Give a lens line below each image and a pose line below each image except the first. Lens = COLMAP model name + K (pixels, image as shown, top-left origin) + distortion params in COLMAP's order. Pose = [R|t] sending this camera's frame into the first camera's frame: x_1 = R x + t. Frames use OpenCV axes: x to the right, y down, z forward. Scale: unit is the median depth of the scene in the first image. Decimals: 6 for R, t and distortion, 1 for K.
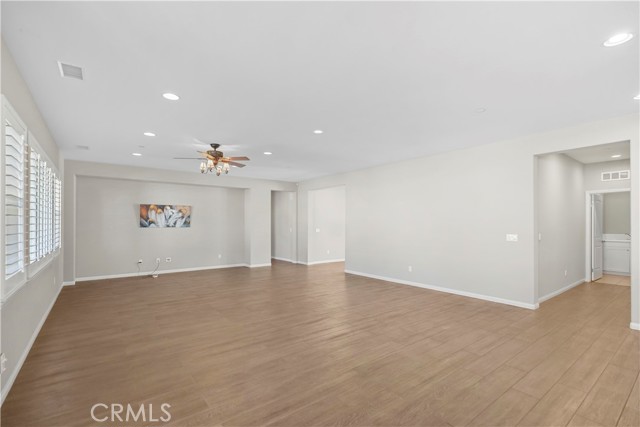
lens RADIAL K [[291.5, 0, 320.7], [0, 291.5, 217.7], [0, 0, 1]] dist [0.007816, 0.000342]
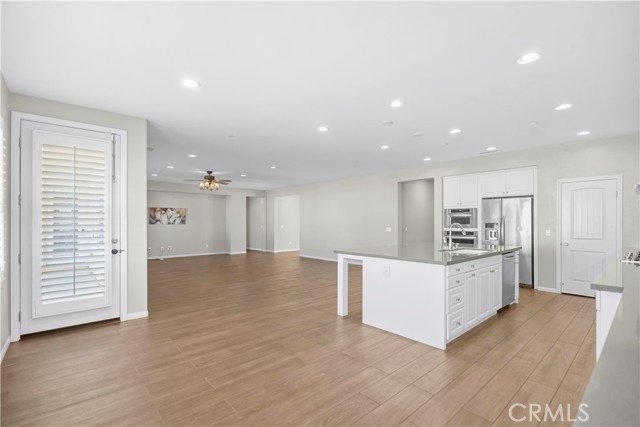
lens RADIAL K [[291.5, 0, 316.9], [0, 291.5, 219.7], [0, 0, 1]] dist [0.007816, 0.000342]
pose [[0.997946, 0.000495, 0.064062, 0.074484], [-0.001257, 0.999929, 0.011863, -0.005439], [-0.064052, -0.011919, 0.997875, -0.393311]]
